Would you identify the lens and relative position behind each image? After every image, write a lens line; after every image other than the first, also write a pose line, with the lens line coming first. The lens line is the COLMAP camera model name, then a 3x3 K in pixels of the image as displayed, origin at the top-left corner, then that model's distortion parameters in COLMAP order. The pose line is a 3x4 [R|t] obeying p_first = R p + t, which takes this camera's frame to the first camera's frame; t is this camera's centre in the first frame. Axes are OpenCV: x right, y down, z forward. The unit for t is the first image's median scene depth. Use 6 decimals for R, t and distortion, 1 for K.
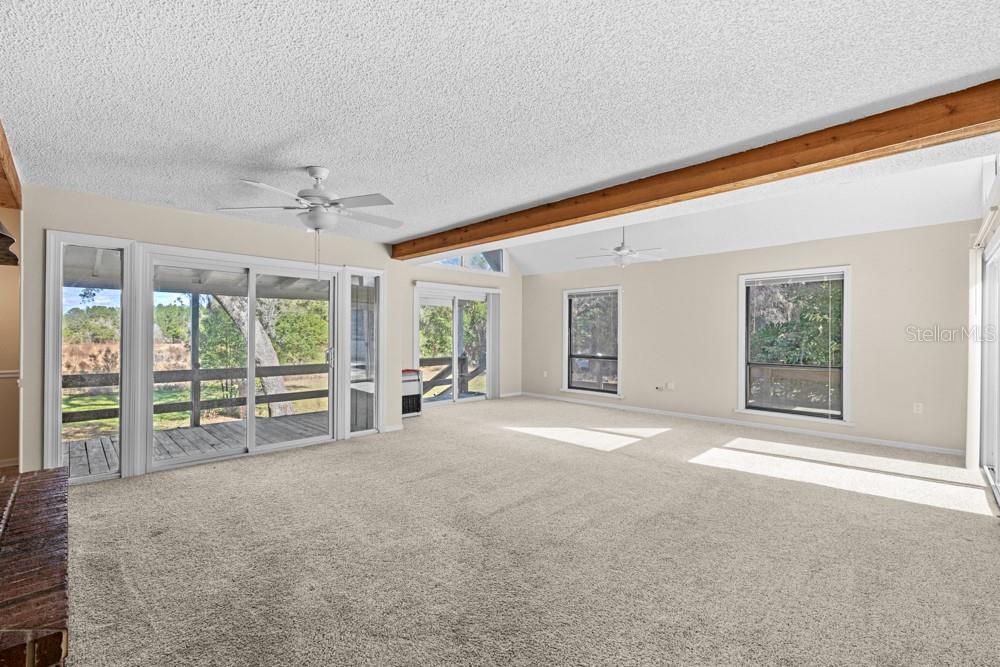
lens RADIAL K [[434.4, 0, 496.0], [0, 434.4, 338.5], [0, 0, 1]] dist [-0.000871, -0.000042]
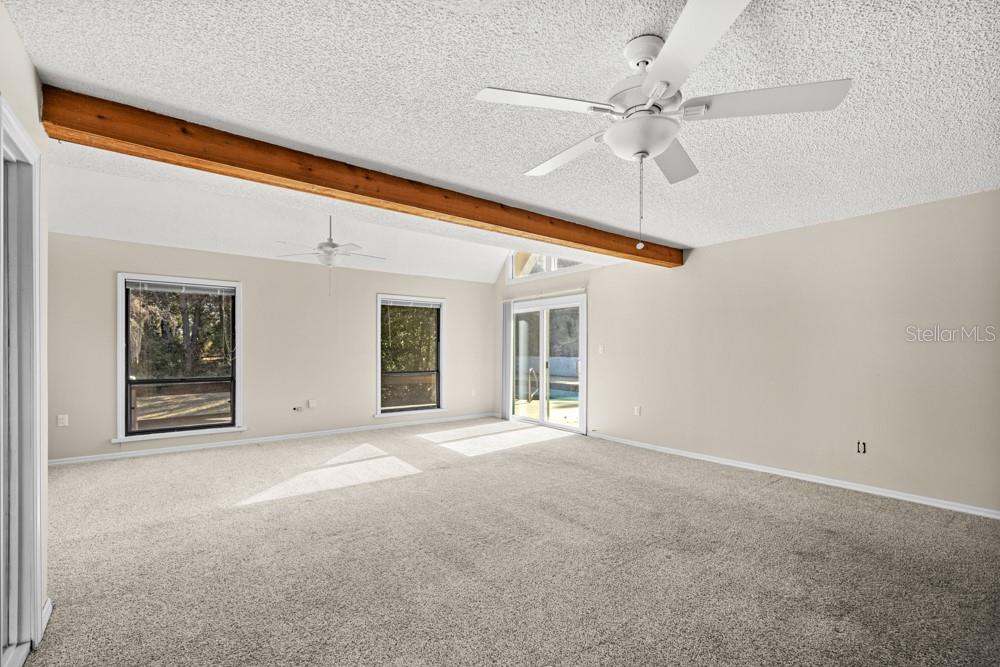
lens RADIAL K [[428.7, 0, 498.8], [0, 428.7, 369.1], [0, 0, 1]] dist [0.012362, 0.000033]
pose [[0.132085, -0.050457, 0.989953, -0.479829], [0.006292, 0.998726, 0.050065, -0.007010], [-0.991218, -0.000384, 0.132234, 0.543105]]
